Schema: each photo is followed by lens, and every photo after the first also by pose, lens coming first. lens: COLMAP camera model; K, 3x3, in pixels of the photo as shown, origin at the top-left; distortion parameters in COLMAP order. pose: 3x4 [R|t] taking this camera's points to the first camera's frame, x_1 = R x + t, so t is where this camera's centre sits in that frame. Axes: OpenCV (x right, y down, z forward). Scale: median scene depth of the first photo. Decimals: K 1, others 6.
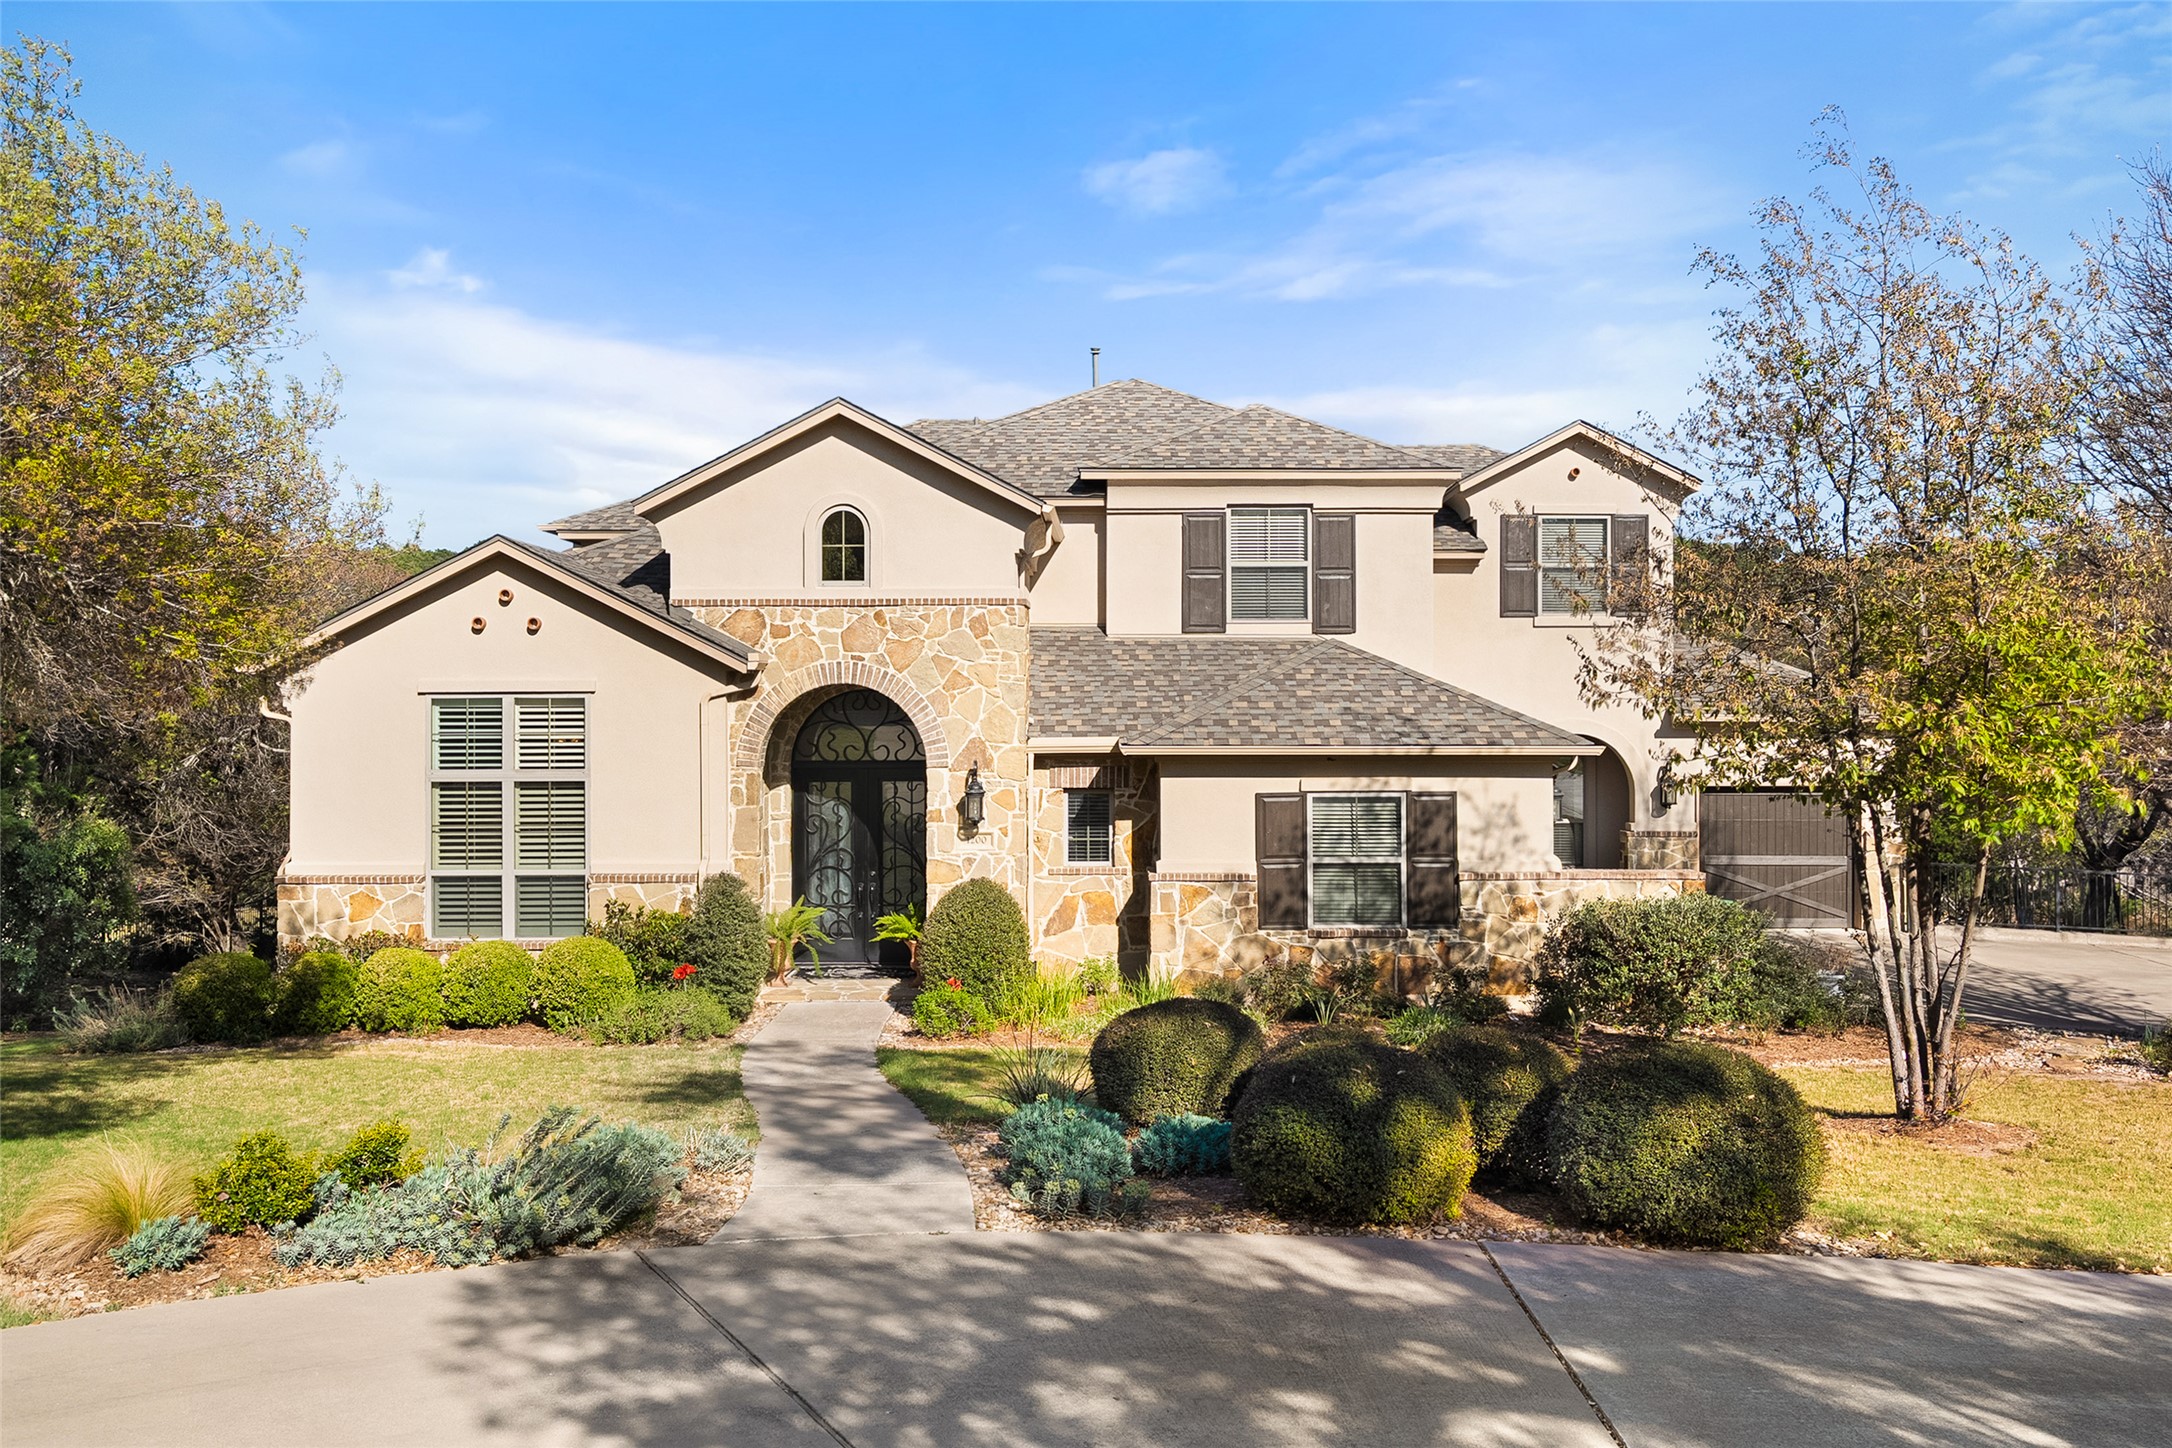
lens RADIAL K [[1754.7, 0, 1097.5], [0, 1754.7, 730.5], [0, 0, 1]] dist [0.004751, -0.000500]
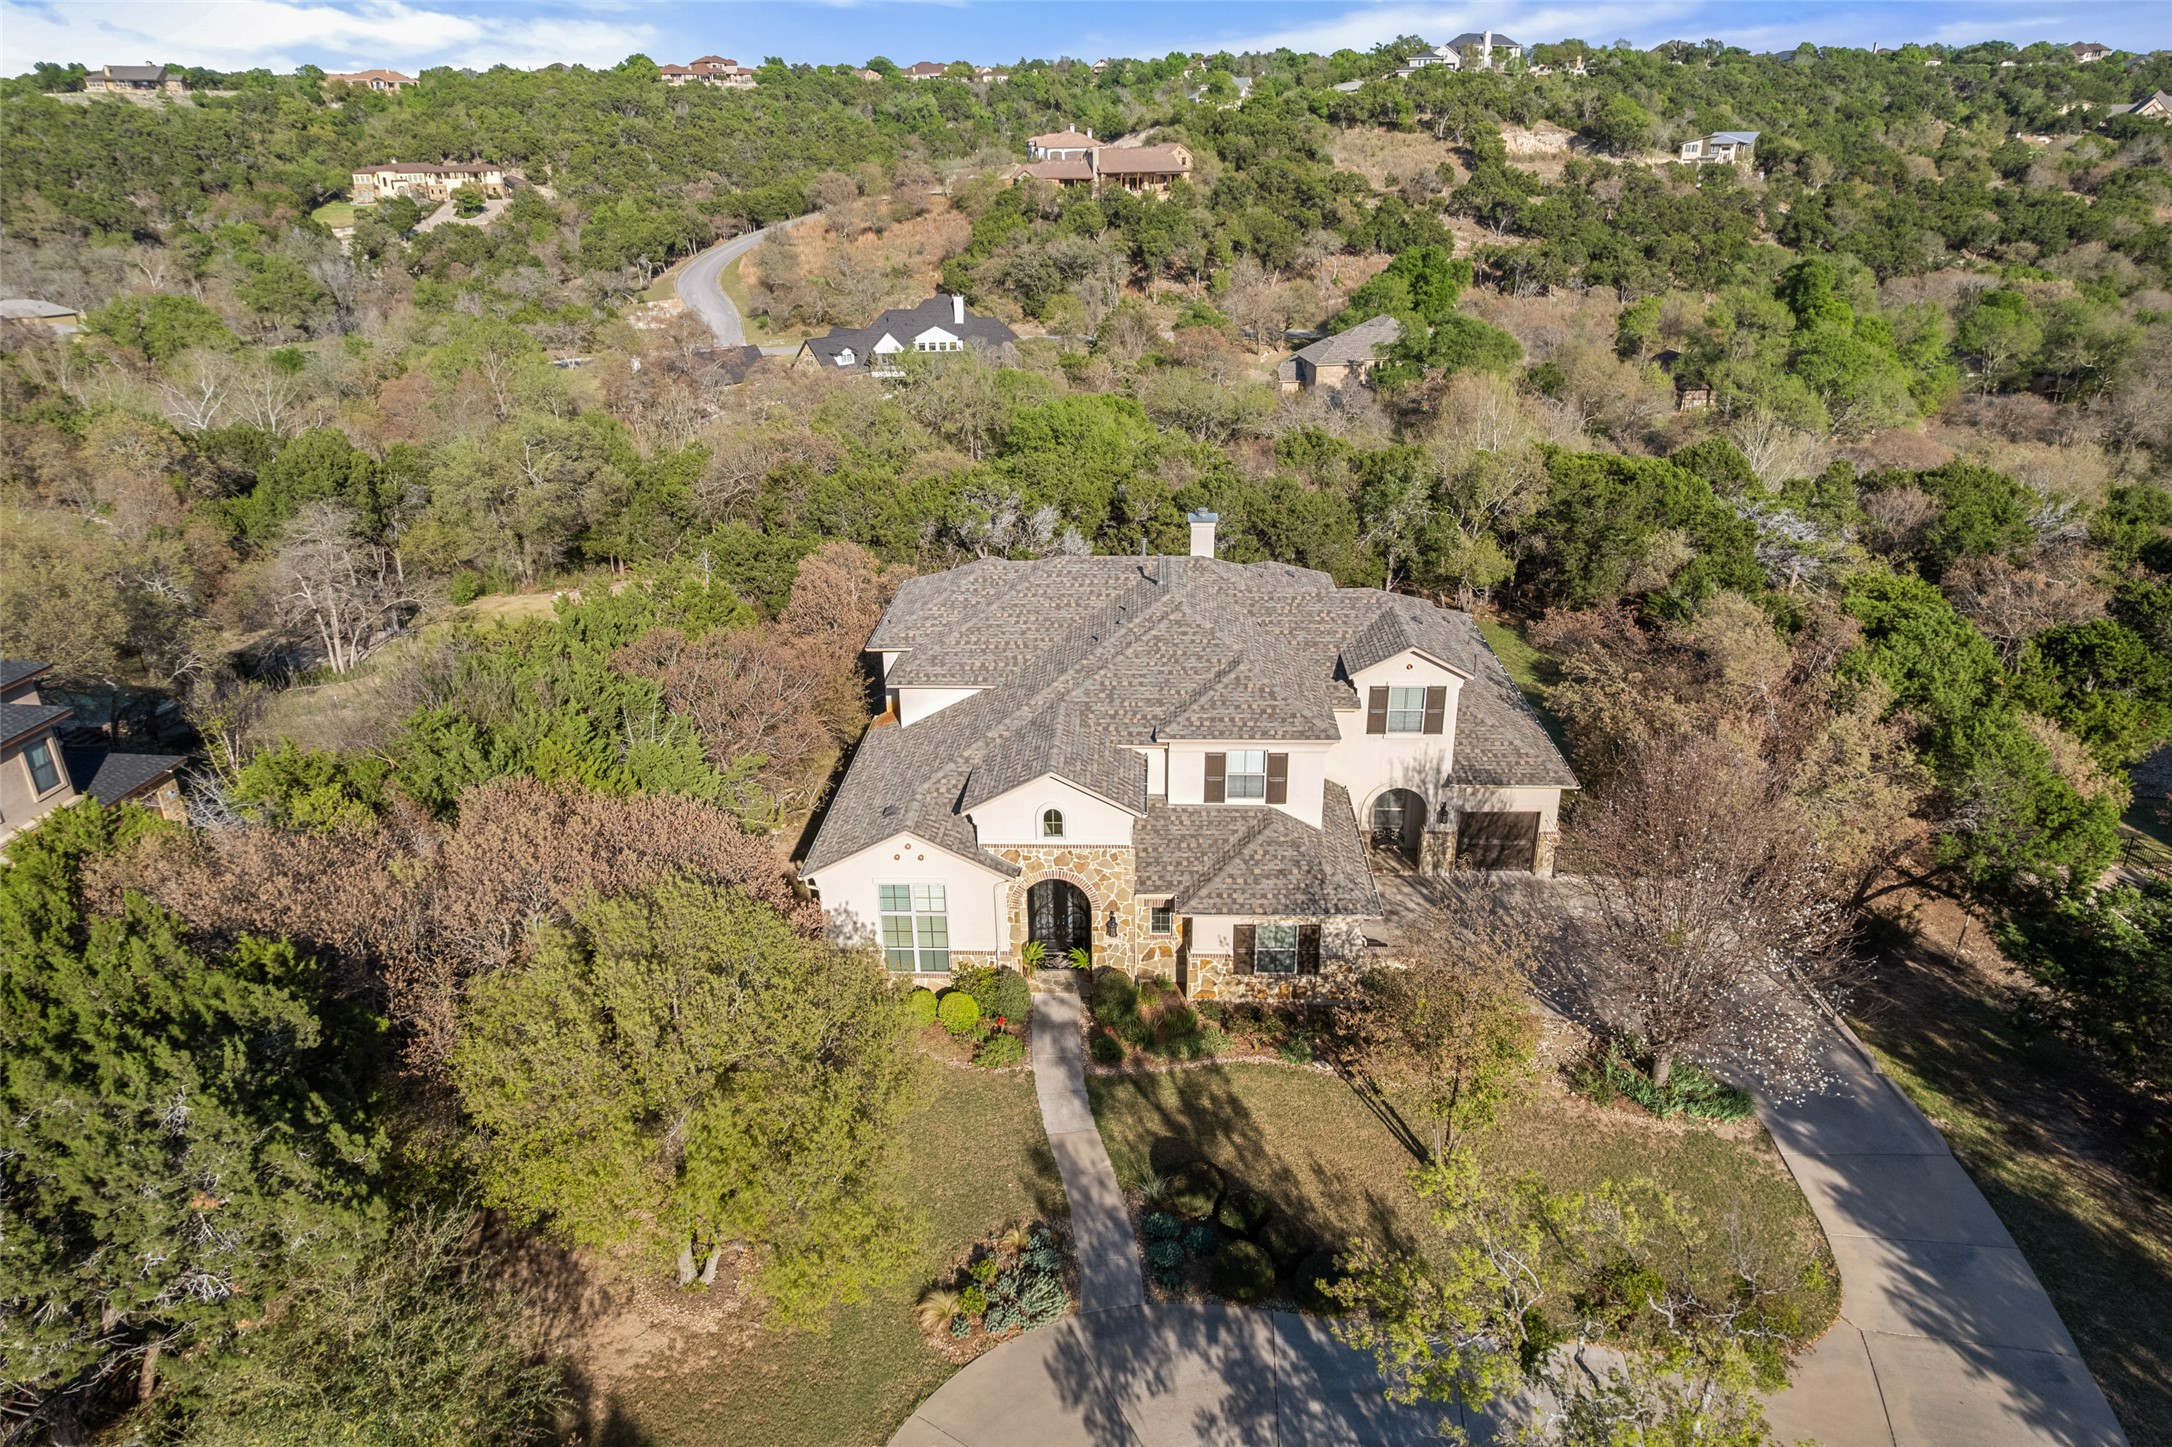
lens RADIAL K [[1380.9, 0, 1093.1], [0, 1380.9, 725.5], [0, 0, 1]] dist [-0.053178, 0.015379]
pose [[0.999331, -0.001237, -0.036549, -0.028526], [0.014581, 0.930032, 0.367189, -0.867503], [0.033537, -0.367477, 0.929428, -0.600258]]
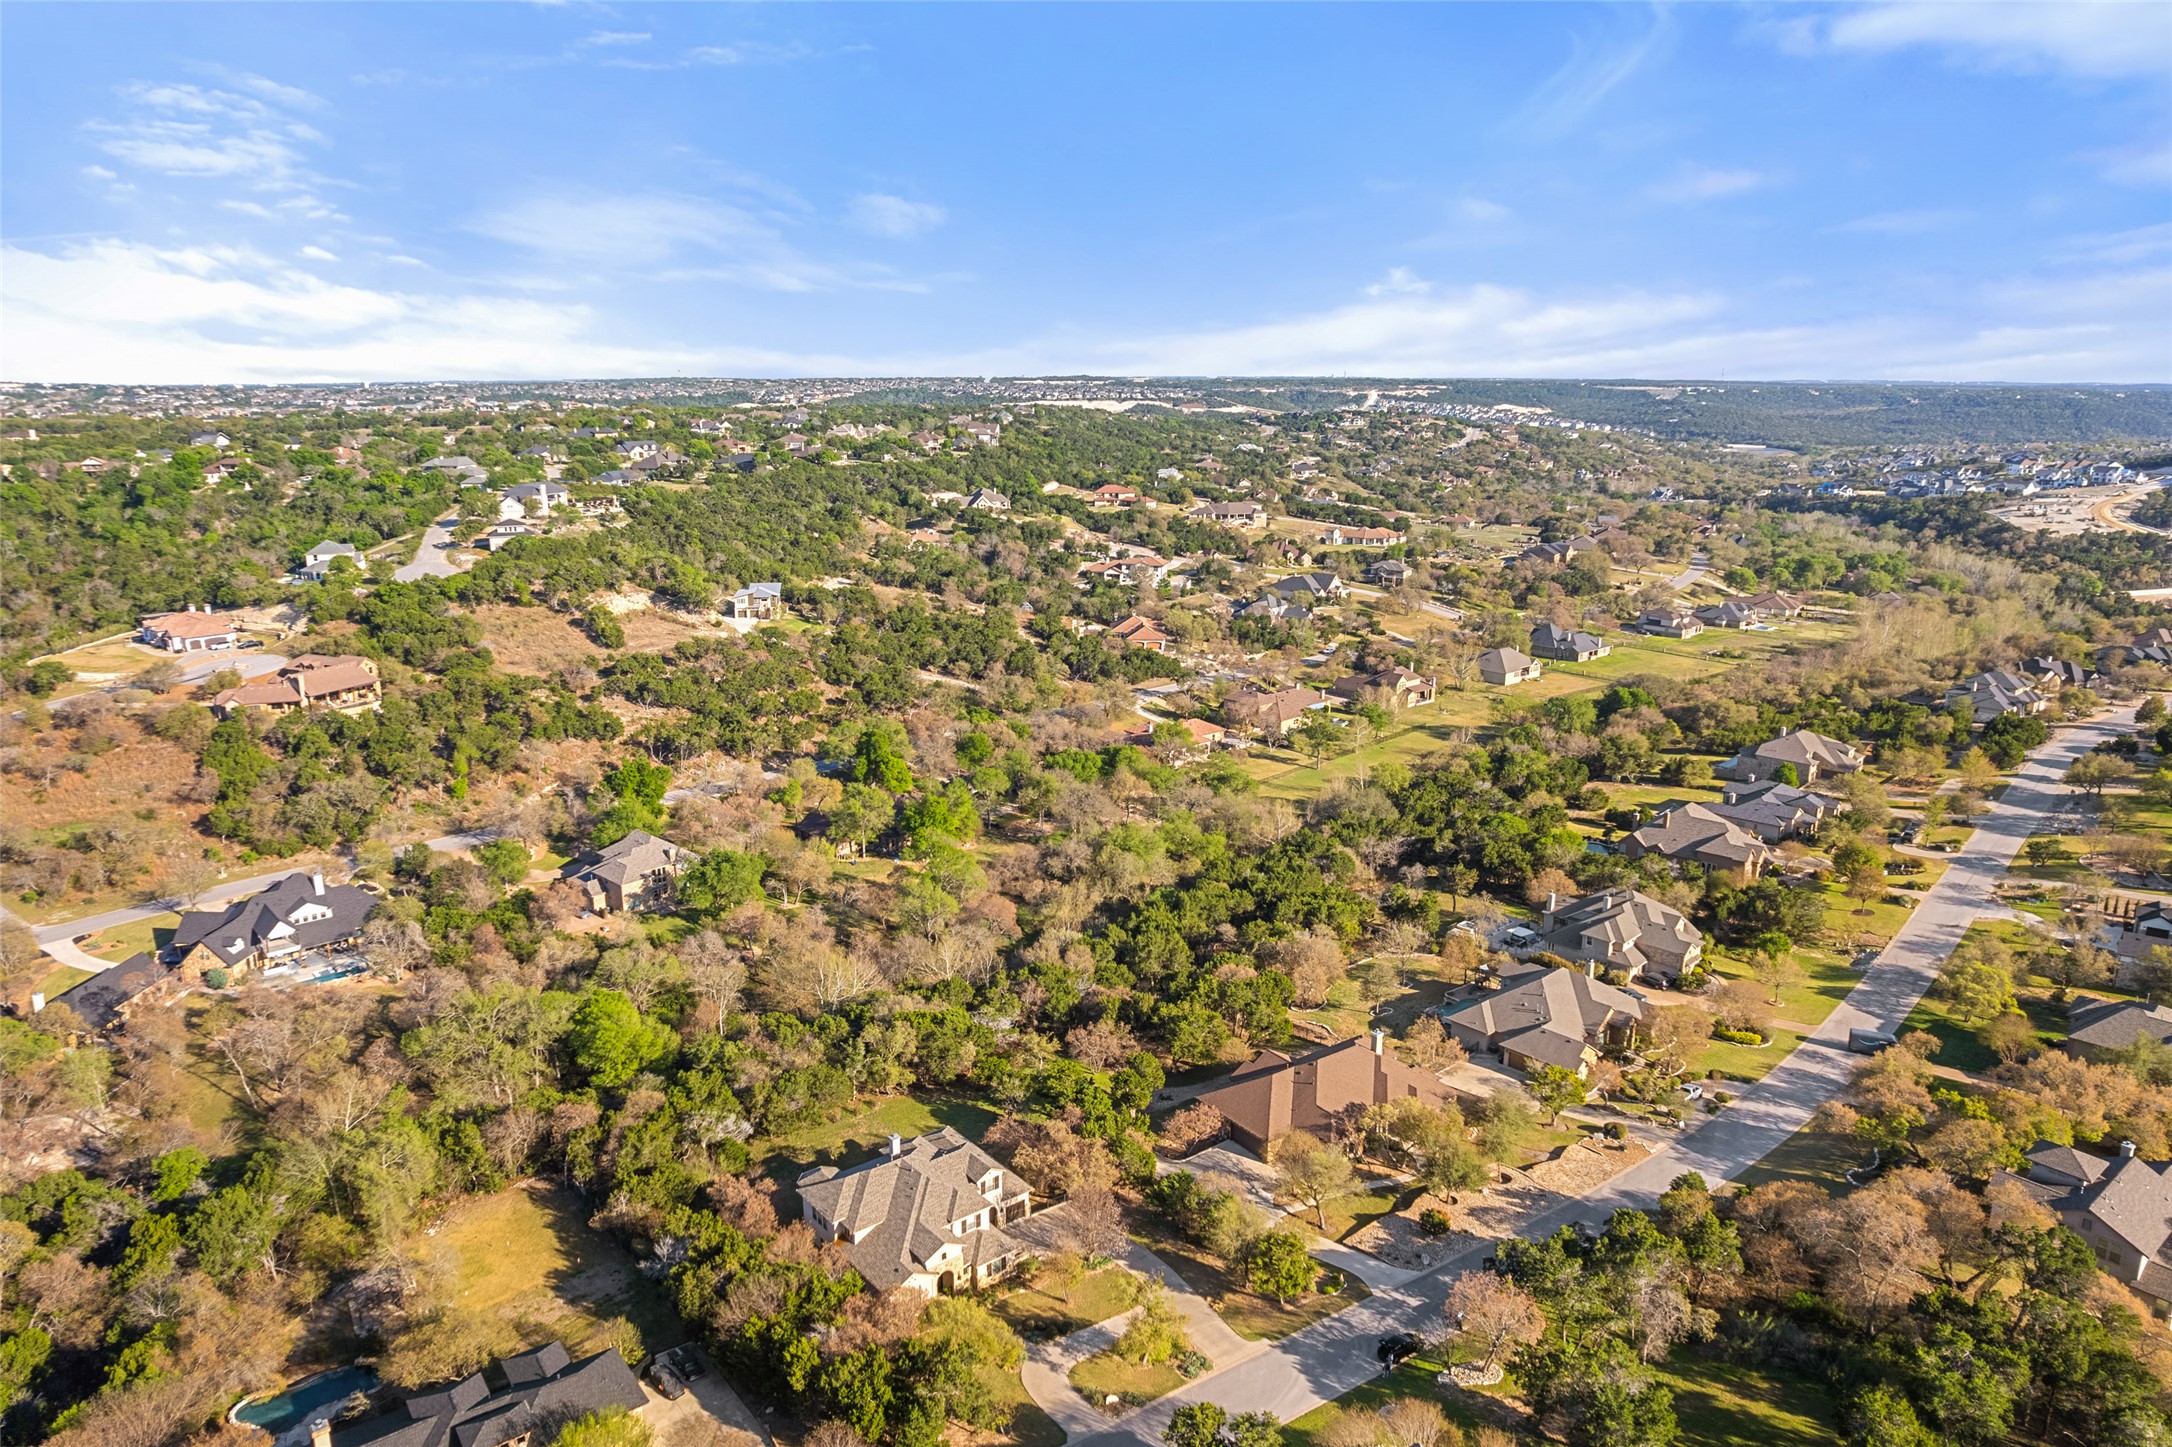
lens RADIAL K [[1380.9, 0, 1087.1], [0, 1380.9, 726.7], [0, 0, 1]] dist [-0.053178, 0.015379]
pose [[0.778701, -0.144326, 0.610569, -3.620529], [0.016887, 0.977650, 0.209559, -4.289249], [-0.627168, -0.152873, 0.763735, -4.440936]]
